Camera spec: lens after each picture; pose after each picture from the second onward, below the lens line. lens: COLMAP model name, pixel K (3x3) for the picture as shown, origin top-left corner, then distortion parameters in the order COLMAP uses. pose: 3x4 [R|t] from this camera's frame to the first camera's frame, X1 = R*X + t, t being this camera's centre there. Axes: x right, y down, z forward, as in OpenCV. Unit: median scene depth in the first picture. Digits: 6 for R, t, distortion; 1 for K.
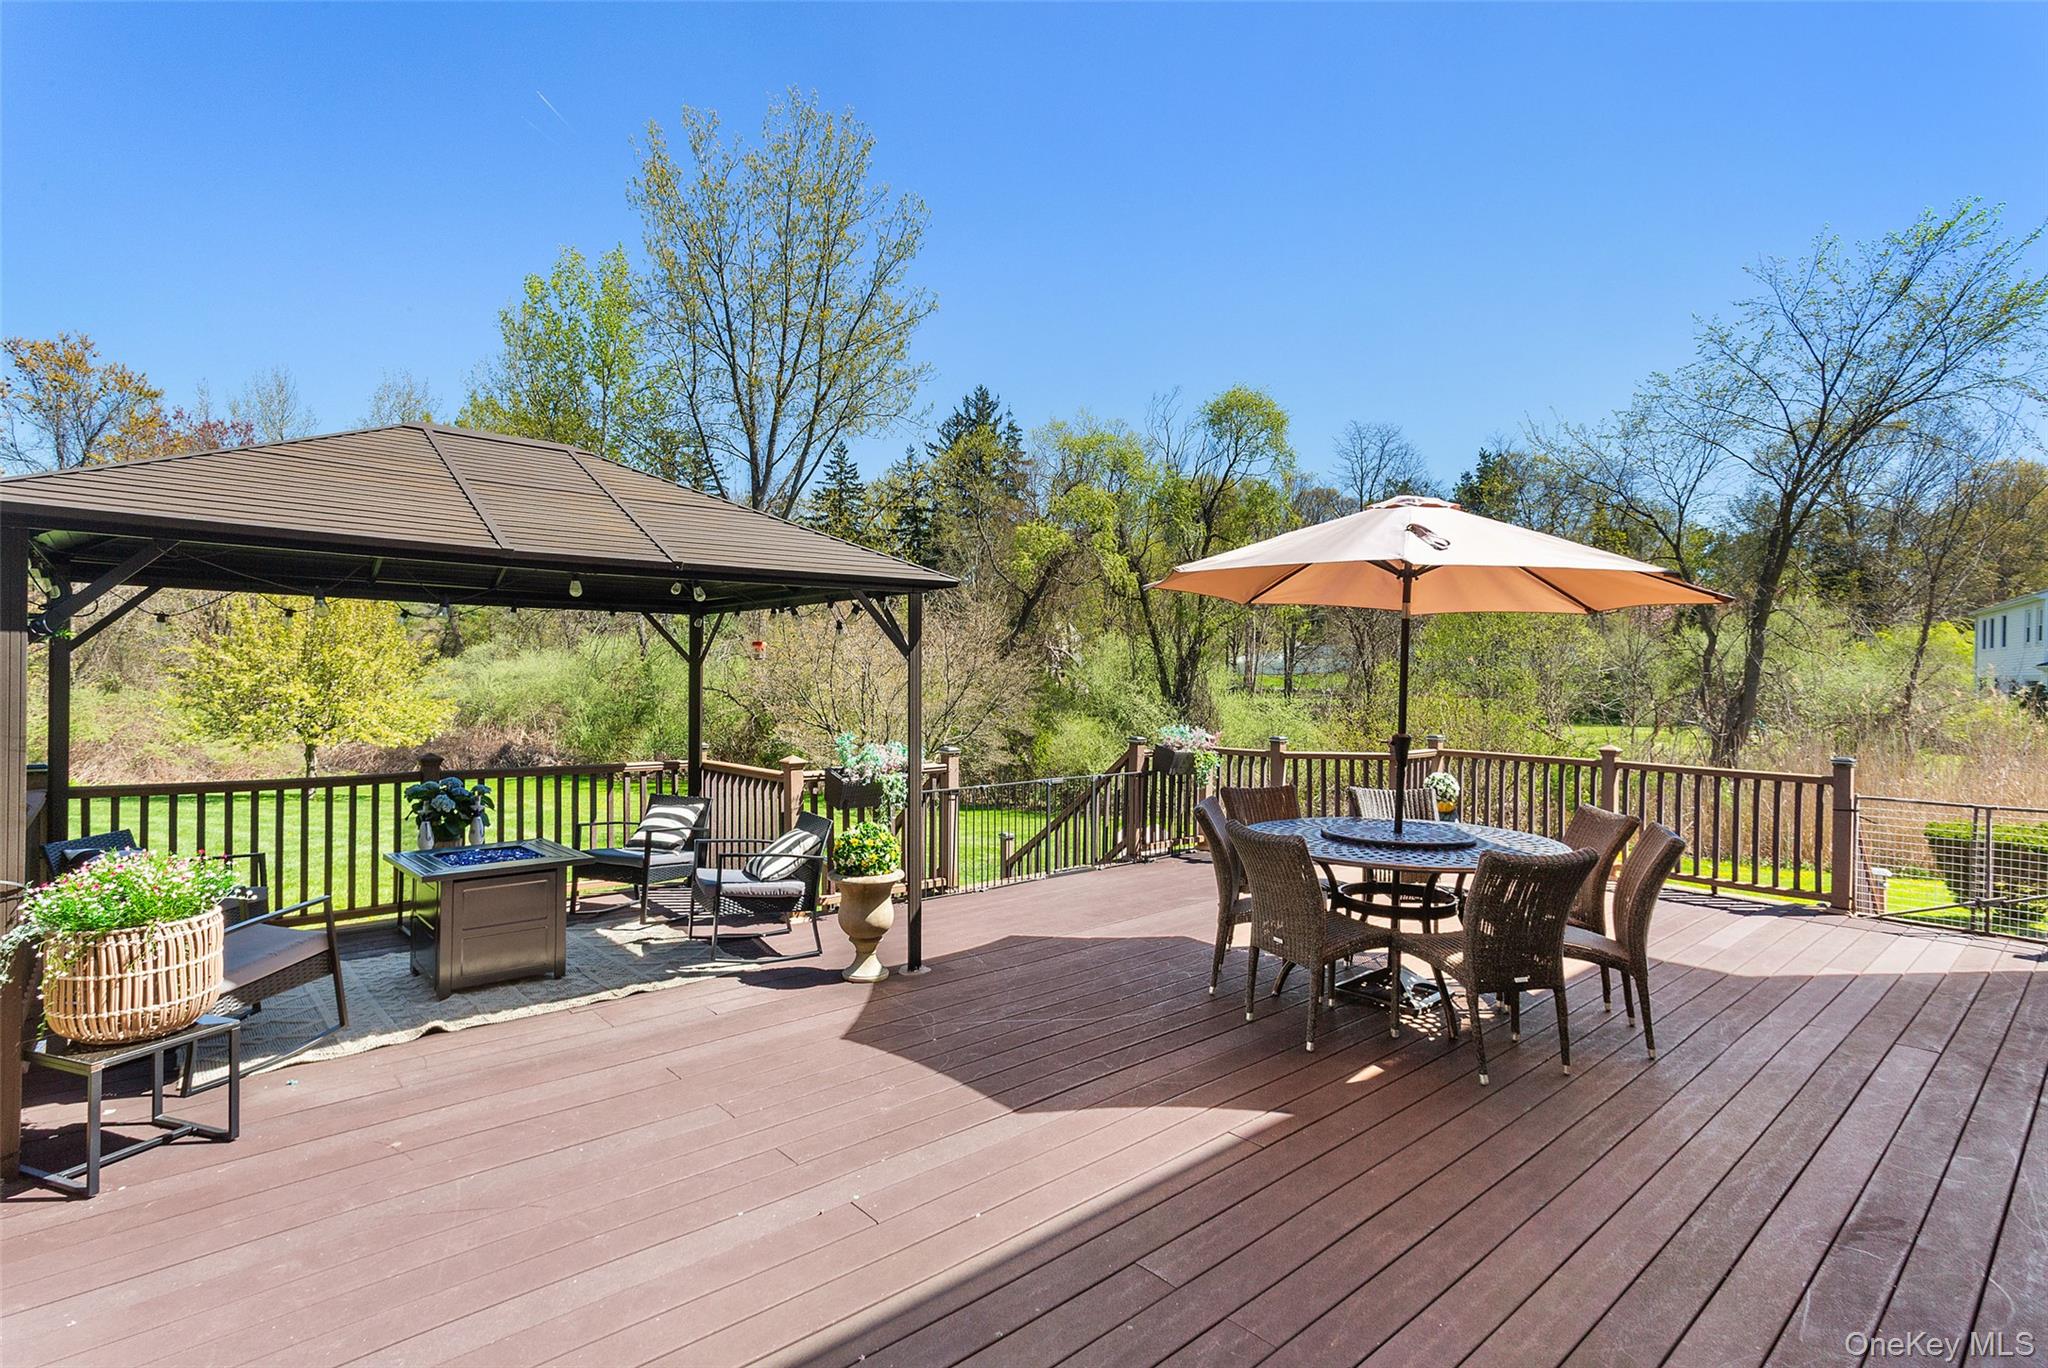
lens RADIAL K [[1014.0, 0, 992.9], [0, 1014.0, 671.3], [0, 0, 1]] dist [0.015747, -0.001586]
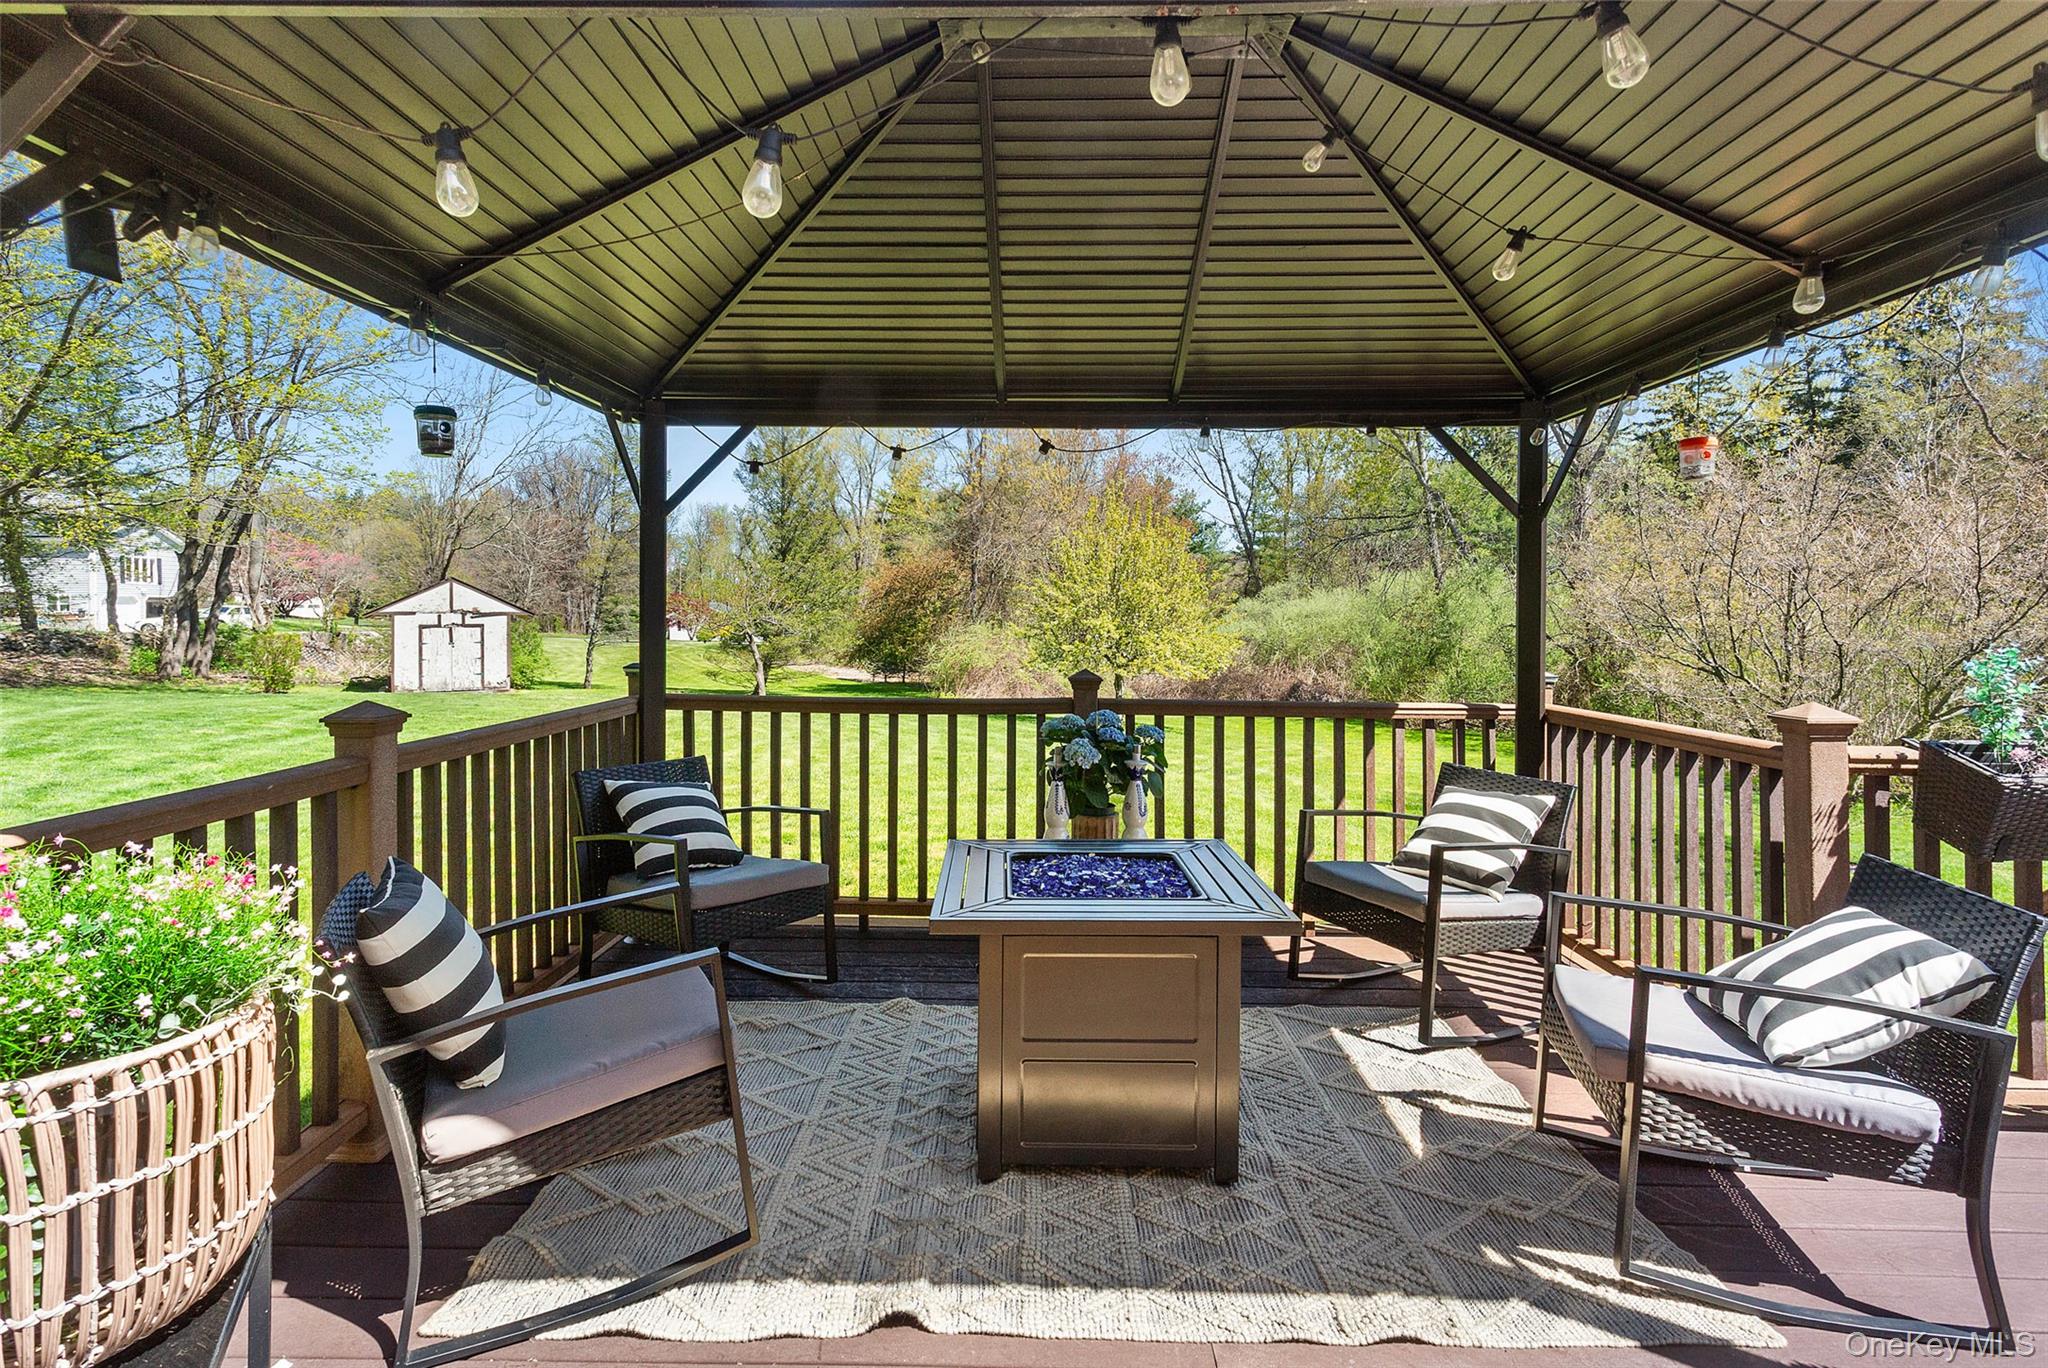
lens RADIAL K [[1014.0, 0, 1025.0], [0, 1014.0, 639.9], [0, 0, 1]] dist [0.015747, -0.001586]
pose [[0.752780, 0.008711, -0.658214, -0.102054], [0.006192, 0.999774, 0.020313, 0.029690], [0.658243, -0.019367, 0.752557, 0.307652]]
